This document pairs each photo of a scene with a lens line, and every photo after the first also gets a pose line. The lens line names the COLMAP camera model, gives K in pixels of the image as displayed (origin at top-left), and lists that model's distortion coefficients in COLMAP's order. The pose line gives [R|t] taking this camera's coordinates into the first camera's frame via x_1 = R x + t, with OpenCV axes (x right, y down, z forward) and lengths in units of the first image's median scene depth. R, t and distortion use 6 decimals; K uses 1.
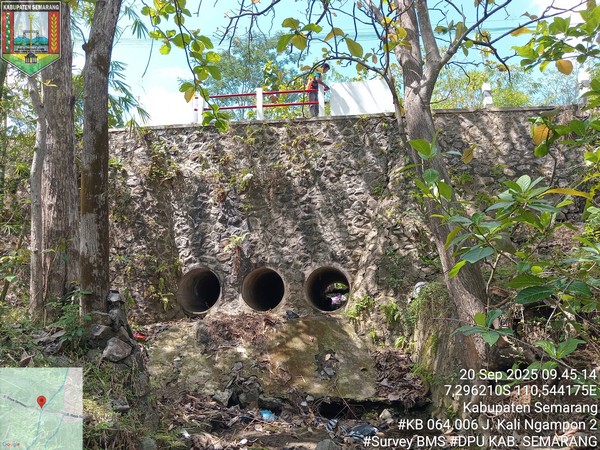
lens RADIAL K [[570.1, 0, 300.0], [0, 570.1, 225.0], [0, 0, 1]] dist [0.337587, -0.000983]
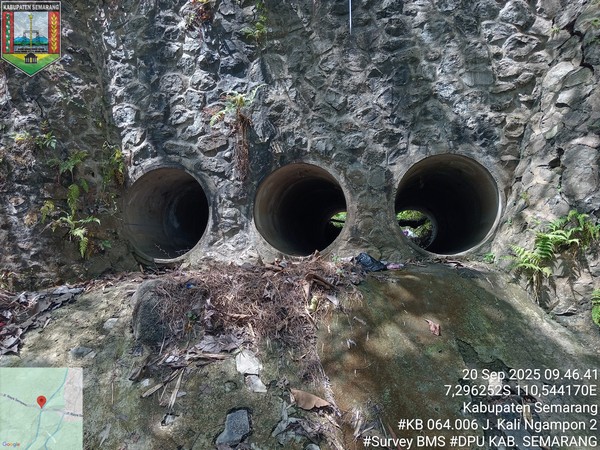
lens RADIAL K [[570.1, 0, 300.0], [0, 570.1, 225.0], [0, 0, 1]] dist [0.337587, -0.000983]
pose [[0.998509, -0.019717, -0.050909, -0.040319], [0.024808, 0.994537, 0.101391, 0.076910], [0.048631, -0.102503, 0.993543, 0.534214]]
